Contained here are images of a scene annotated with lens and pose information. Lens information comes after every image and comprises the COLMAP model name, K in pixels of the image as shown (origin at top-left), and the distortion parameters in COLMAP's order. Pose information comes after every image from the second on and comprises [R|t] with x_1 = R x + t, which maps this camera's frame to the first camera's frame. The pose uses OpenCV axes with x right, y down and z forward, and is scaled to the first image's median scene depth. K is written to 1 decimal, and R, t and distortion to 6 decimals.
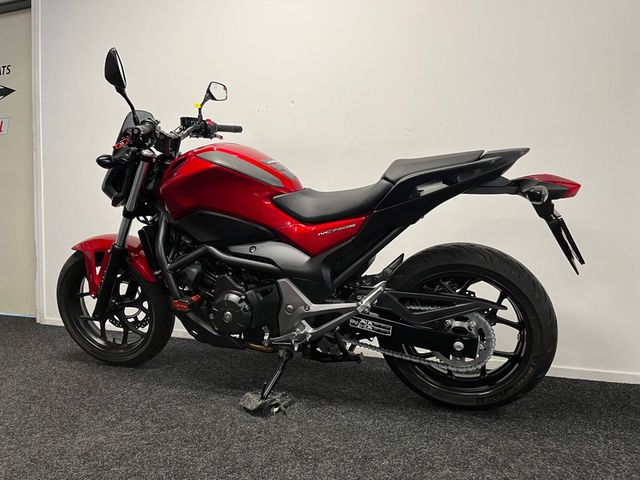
lens RADIAL K [[475.9, 0, 320.0], [0, 475.9, 240.0], [0, 0, 1]] dist [0.081291, -0.125301]
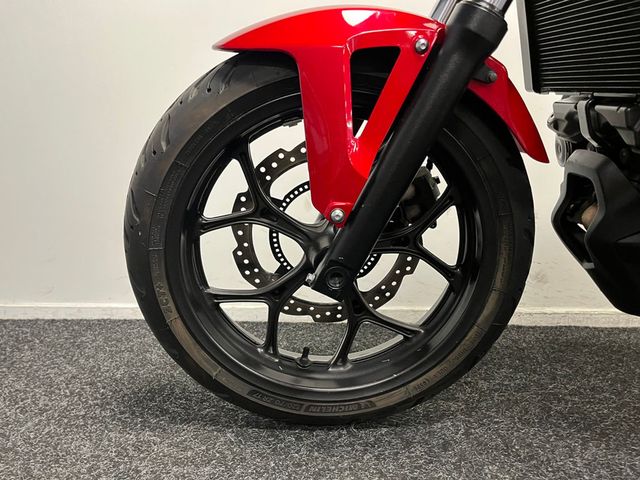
lens RADIAL K [[475.9, 0, 320.0], [0, 475.9, 240.0], [0, 0, 1]] dist [0.081291, -0.125301]
pose [[0.943294, -0.037221, 0.329865, -0.685056], [0.006844, 0.995663, 0.092777, 0.126127], [-0.331888, -0.085258, 0.939458, 0.894728]]
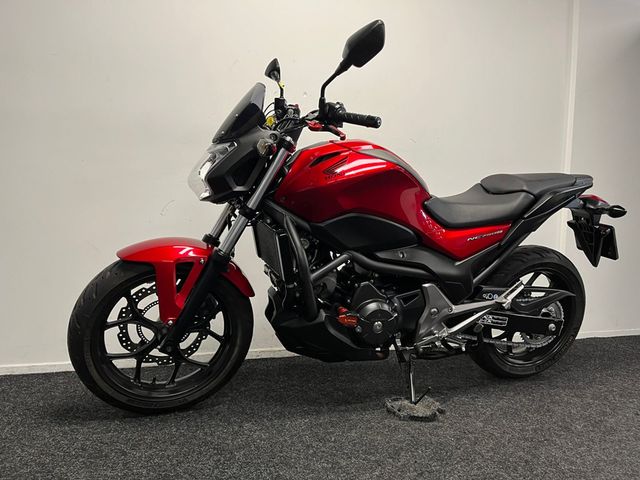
lens RADIAL K [[475.9, 0, 320.0], [0, 475.9, 240.0], [0, 0, 1]] dist [0.081291, -0.125301]
pose [[0.777938, -0.008107, 0.628289, -0.897888], [-0.006029, 0.999774, 0.020366, -0.029569], [-0.628312, -0.019631, 0.777713, 0.359652]]
